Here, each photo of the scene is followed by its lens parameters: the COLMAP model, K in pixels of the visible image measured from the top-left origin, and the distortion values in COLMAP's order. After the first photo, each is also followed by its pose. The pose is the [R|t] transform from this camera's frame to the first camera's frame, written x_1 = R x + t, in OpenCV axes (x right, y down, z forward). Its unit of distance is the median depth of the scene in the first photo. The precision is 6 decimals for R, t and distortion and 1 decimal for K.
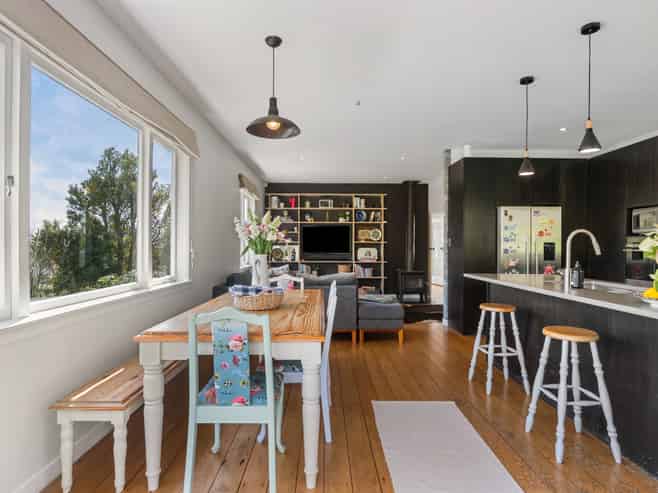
lens RADIAL K [[349.6, 0, 329.0], [0, 349.6, 246.5], [0, 0, 1]] dist [0.001011, 0.000011]
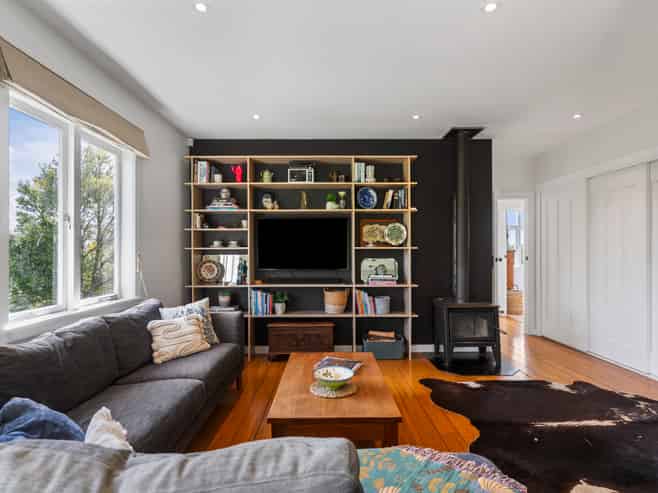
lens RADIAL K [[325.6, 0, 329.0], [0, 325.6, 246.5], [0, 0, 1]] dist [-0.000329, -0.000013]
pose [[0.999974, -0.004399, 0.005789, 0.030478], [0.004479, 0.999894, -0.013819, -0.007985], [-0.005728, 0.013845, 0.999888, 0.509139]]
